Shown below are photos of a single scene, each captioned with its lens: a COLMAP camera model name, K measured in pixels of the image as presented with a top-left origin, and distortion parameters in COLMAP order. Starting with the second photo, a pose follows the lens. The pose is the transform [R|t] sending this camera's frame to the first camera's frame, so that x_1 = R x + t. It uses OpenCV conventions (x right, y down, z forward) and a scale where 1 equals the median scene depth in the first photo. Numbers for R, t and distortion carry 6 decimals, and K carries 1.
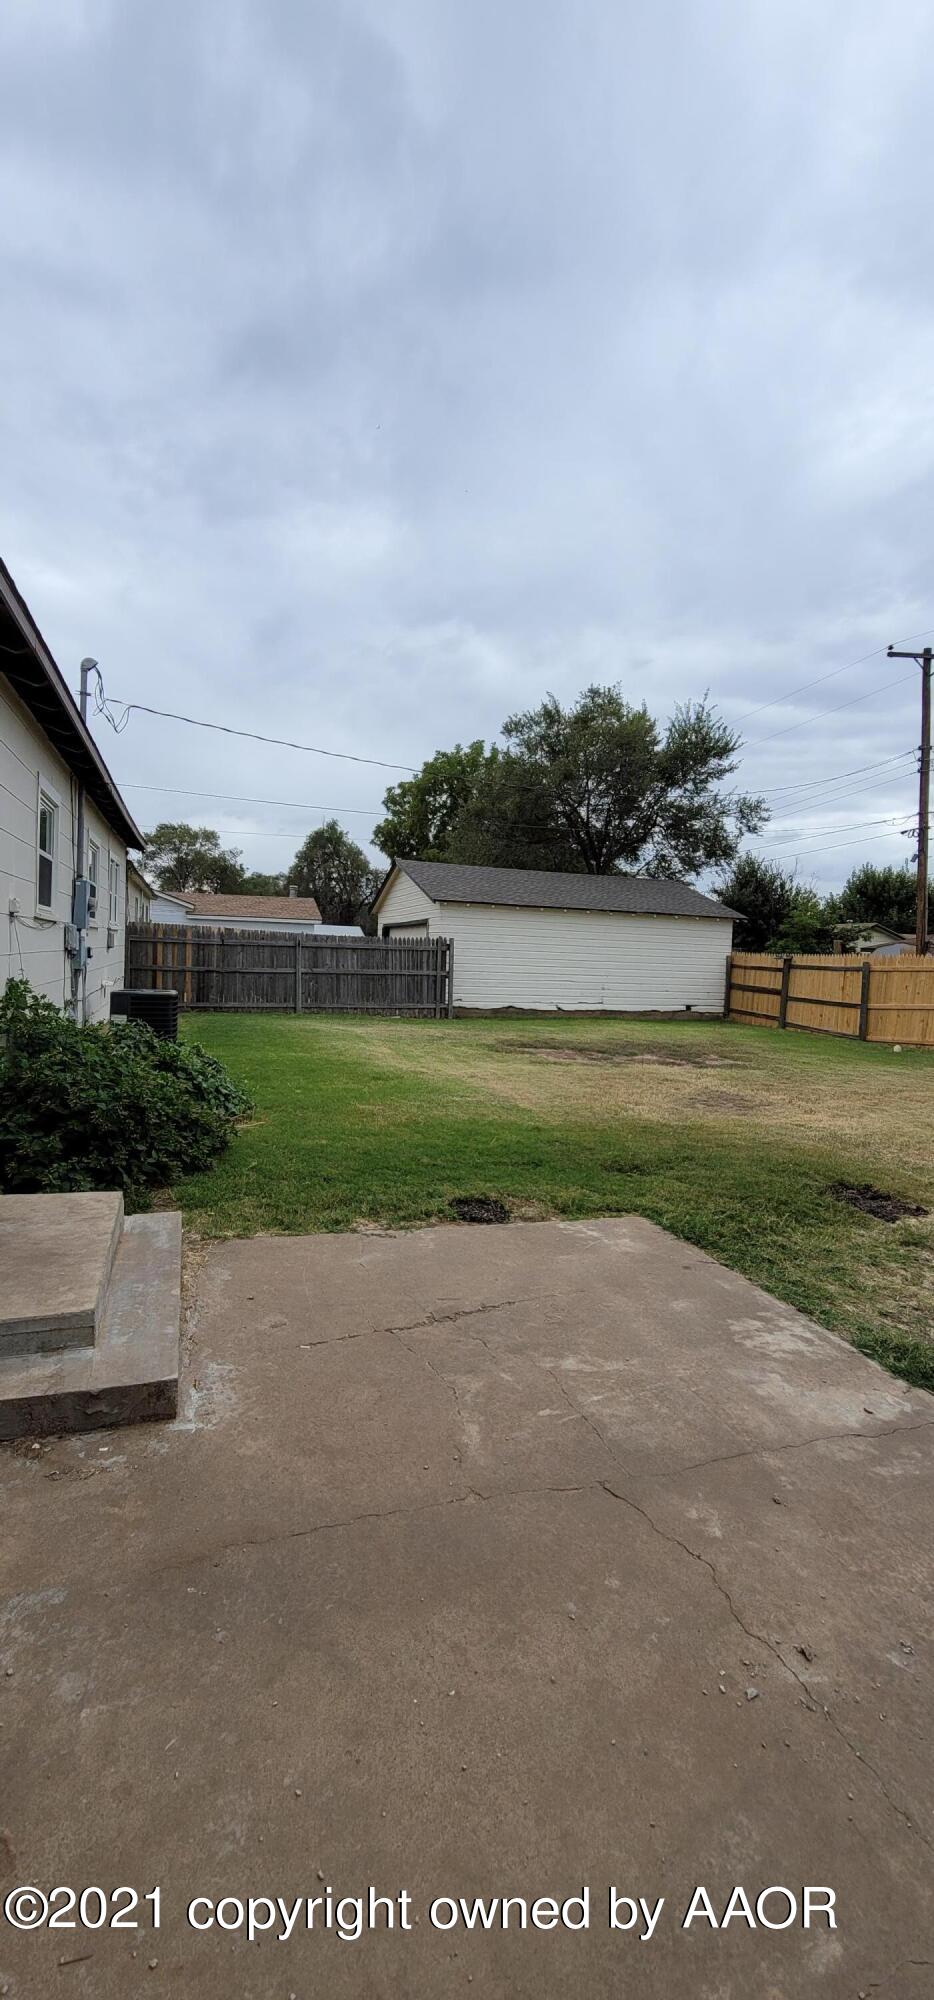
lens RADIAL K [[818.6, 0, 468.2], [0, 818.6, 995.4], [0, 0, 1]] dist [-0.003597, 0.000121]
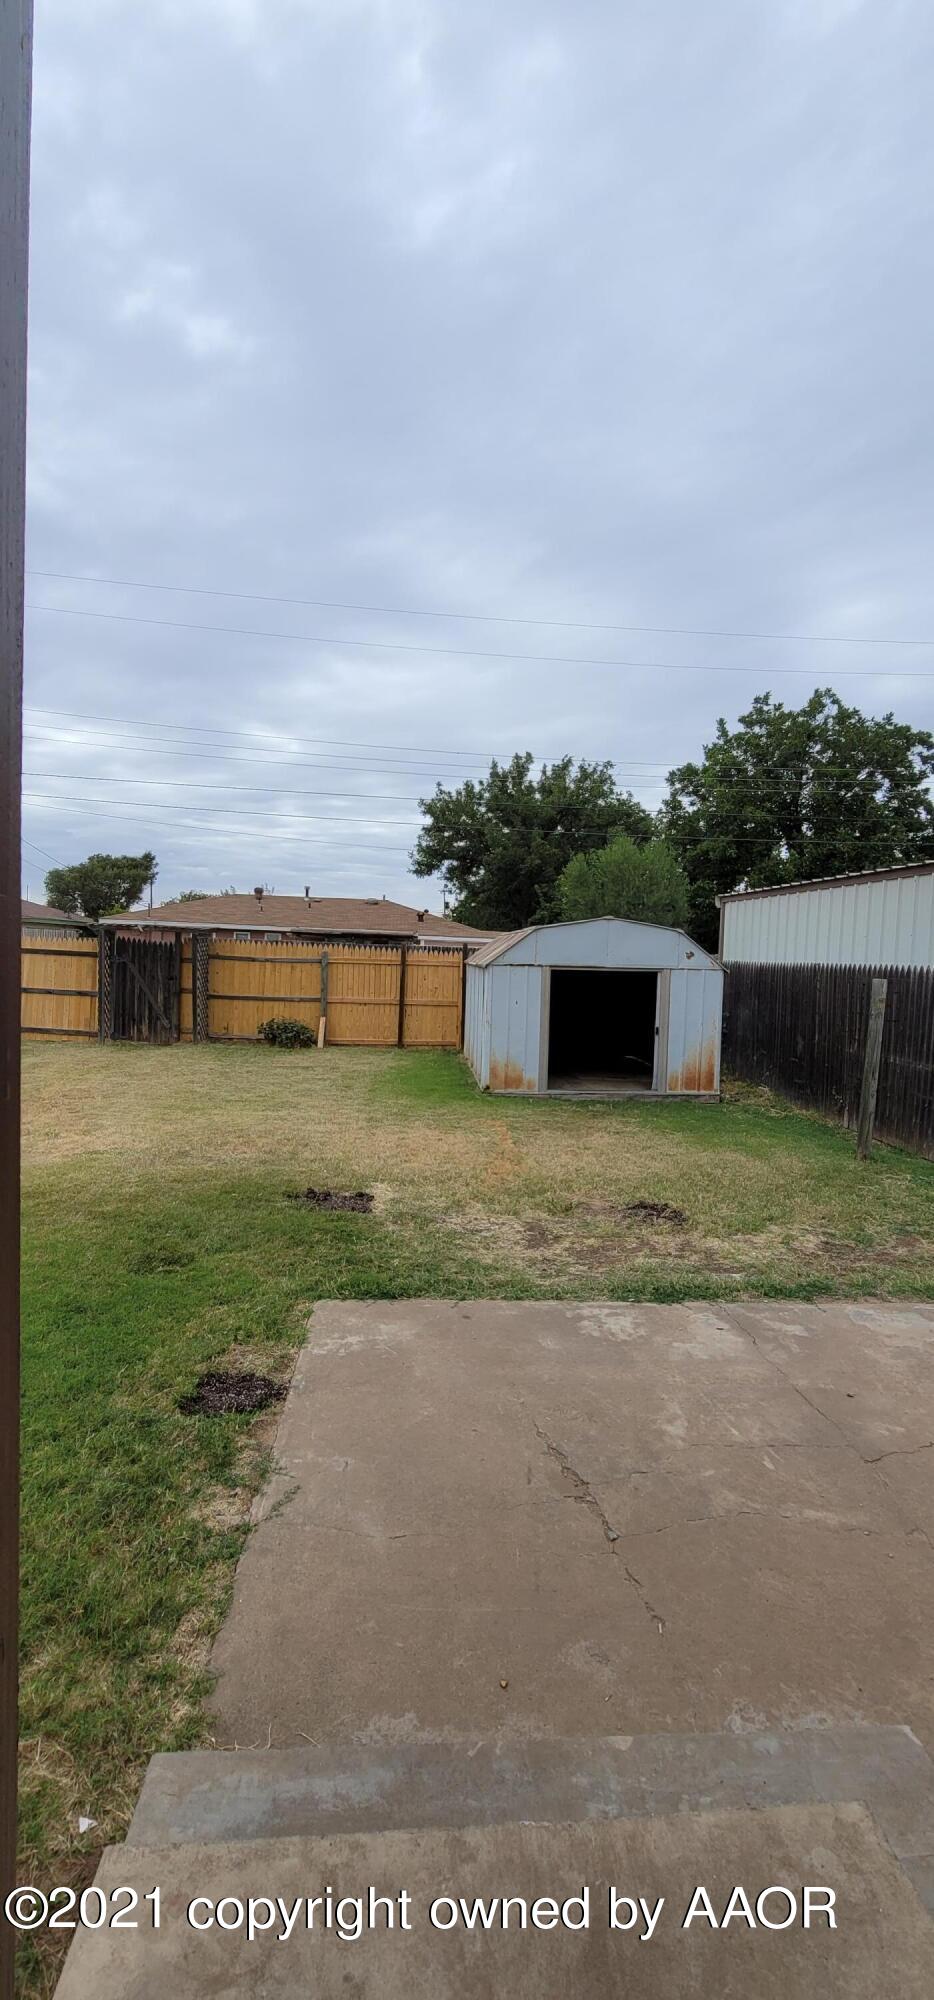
lens RADIAL K [[818.6, 0, 468.2], [0, 818.6, 995.4], [0, 0, 1]] dist [-0.003597, 0.000121]
pose [[0.242854, -0.081461, 0.966636, -0.131145], [0.023512, 0.996669, 0.078085, -0.027527], [-0.969778, 0.003764, 0.243960, 0.145224]]
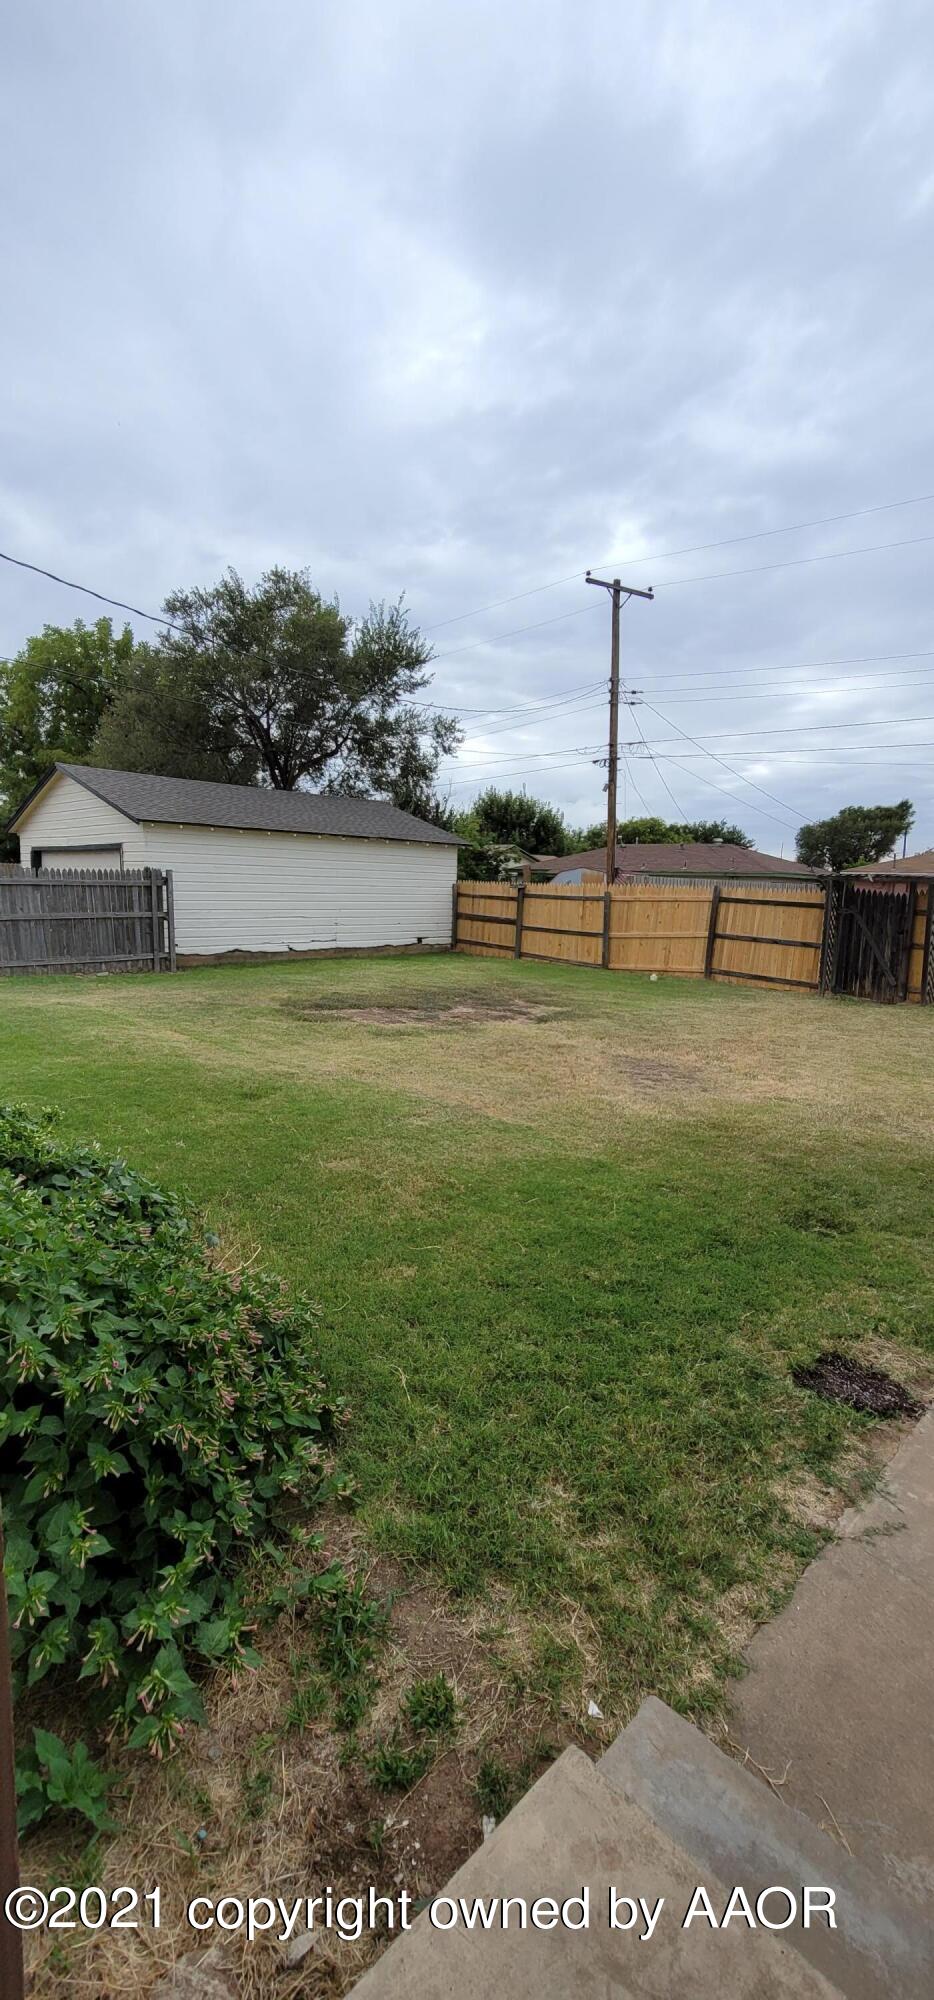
lens RADIAL K [[818.6, 0, 468.2], [0, 818.6, 995.4], [0, 0, 1]] dist [-0.003597, 0.000121]
pose [[0.891504, -0.074427, 0.446856, -0.113282], [0.028804, 0.993728, 0.108048, -0.023533], [-0.452096, -0.083454, 0.888057, 0.139051]]
